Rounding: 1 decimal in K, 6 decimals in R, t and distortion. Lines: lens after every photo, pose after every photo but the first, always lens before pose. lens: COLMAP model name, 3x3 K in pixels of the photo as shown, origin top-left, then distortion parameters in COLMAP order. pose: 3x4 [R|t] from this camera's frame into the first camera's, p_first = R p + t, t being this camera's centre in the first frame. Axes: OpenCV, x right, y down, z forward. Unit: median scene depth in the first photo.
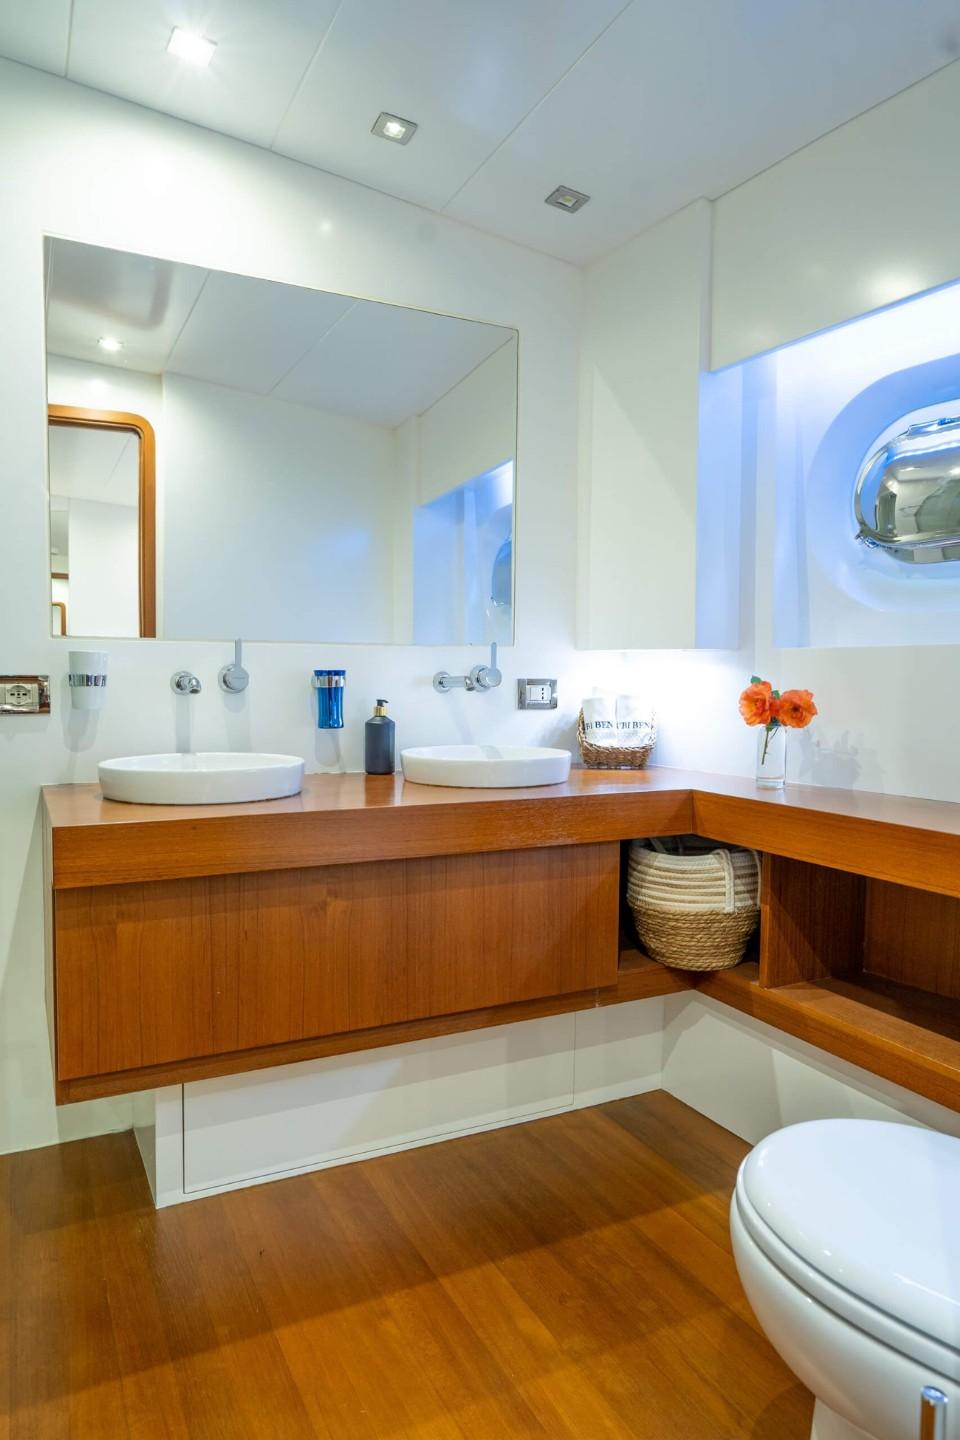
lens RADIAL K [[935.6, 0, 480.6], [0, 935.6, 720.6], [0, 0, 1]] dist [-0.006867, -0.000849]
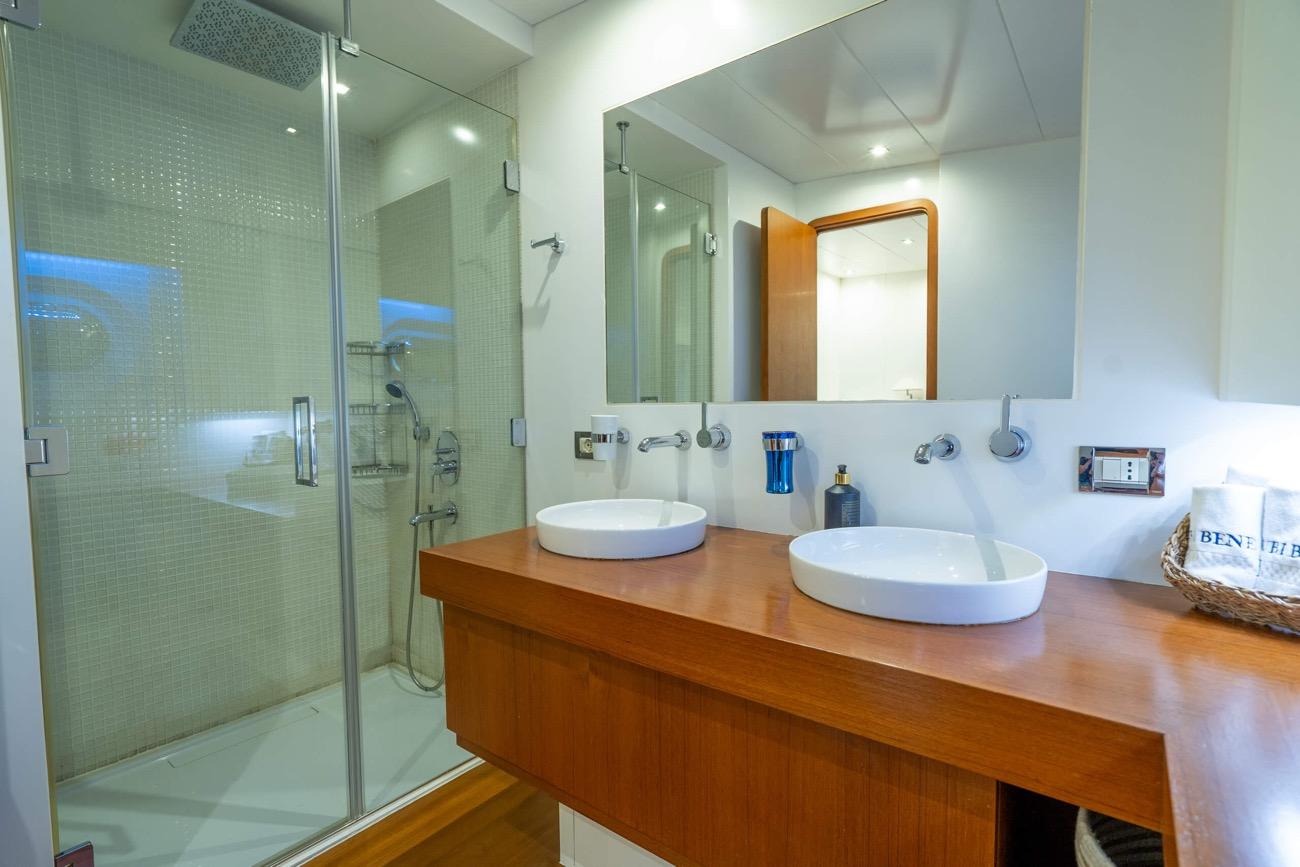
lens RADIAL K [[616.1, 0, 650.3], [0, 616.1, 432.5], [0, 0, 1]] dist [-0.005878, -0.000192]
pose [[0.423705, 0.031322, -0.905258, 0.313680], [-0.027870, 0.999380, 0.021534, -0.056450], [0.905371, 0.016106, 0.424315, 0.543073]]
